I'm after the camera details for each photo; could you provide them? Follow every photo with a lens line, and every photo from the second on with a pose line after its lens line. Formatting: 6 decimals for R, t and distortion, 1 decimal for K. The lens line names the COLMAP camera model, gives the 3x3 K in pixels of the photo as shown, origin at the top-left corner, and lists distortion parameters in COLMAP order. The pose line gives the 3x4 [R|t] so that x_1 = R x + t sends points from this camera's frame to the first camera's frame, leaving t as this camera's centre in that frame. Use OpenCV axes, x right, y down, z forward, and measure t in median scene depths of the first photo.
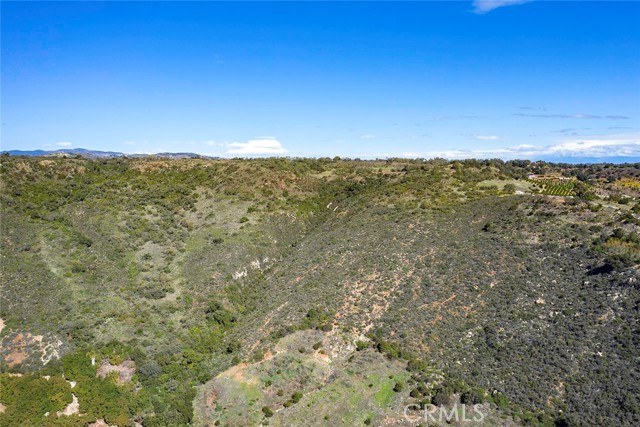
lens RADIAL K [[504.2, 0, 318.4], [0, 504.2, 215.5], [0, 0, 1]] dist [-0.019005, 0.047488]
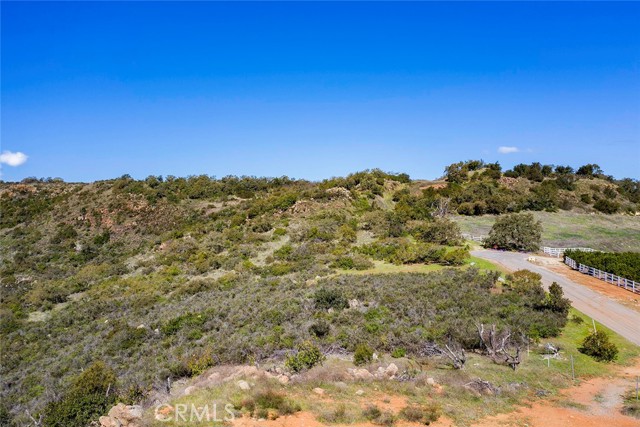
lens RADIAL K [[504.2, 0, 318.4], [0, 504.2, 215.5], [0, 0, 1]] dist [-0.019005, 0.047488]
pose [[0.923512, 0.005097, -0.383535, 0.334926], [-0.039552, 0.995847, -0.082001, -0.035045], [0.381525, 0.090899, 0.919878, 0.655514]]
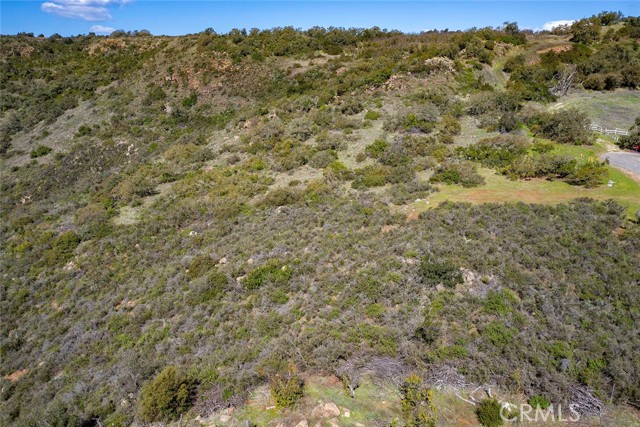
lens RADIAL K [[504.2, 0, 318.4], [0, 504.2, 215.5], [0, 0, 1]] dist [-0.019005, 0.047488]
pose [[0.845362, 0.160093, -0.509641, 0.323189], [-0.050421, 0.973690, 0.222229, -0.051498], [0.531809, -0.162167, 0.831192, 0.671869]]
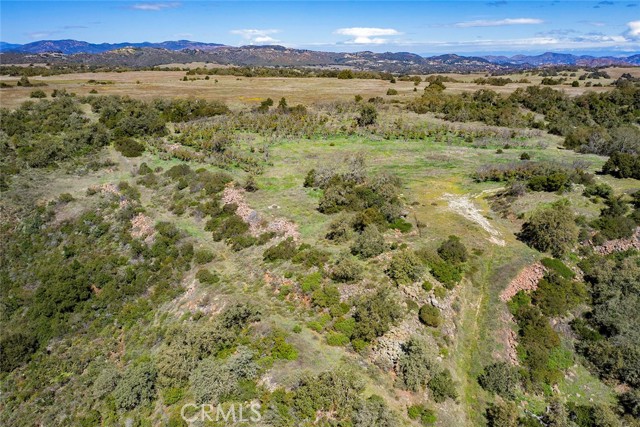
lens RADIAL K [[504.2, 0, 318.4], [0, 504.2, 215.5], [0, 0, 1]] dist [-0.019005, 0.047488]
pose [[0.975004, 0.062225, -0.213297, 0.239996], [-0.016538, 0.977645, 0.209610, -0.144441], [0.221572, -0.200843, 0.954237, 0.845550]]
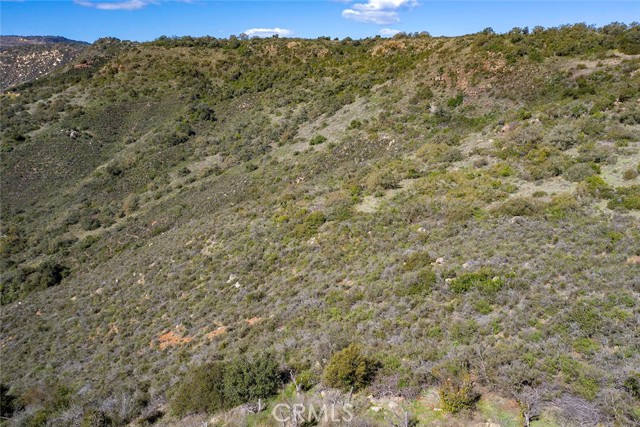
lens RADIAL K [[504.2, 0, 318.4], [0, 504.2, 215.5], [0, 0, 1]] dist [-0.019005, 0.047488]
pose [[0.471456, 0.263182, -0.841703, 0.328742], [-0.082681, 0.963418, 0.254929, -0.051794], [0.878005, -0.050595, 0.475969, 0.675118]]
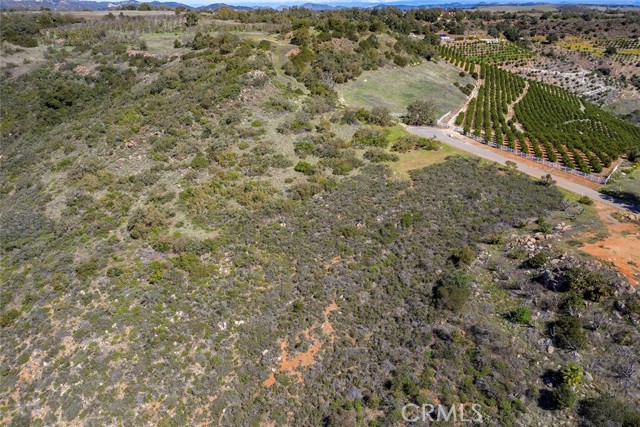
lens RADIAL K [[504.2, 0, 318.4], [0, 504.2, 215.5], [0, 0, 1]] dist [-0.019005, 0.047488]
pose [[0.979374, -0.085008, 0.183303, 0.202229], [0.027889, 0.955381, 0.294057, -0.081368], [-0.200121, -0.282880, 0.938046, 0.563823]]
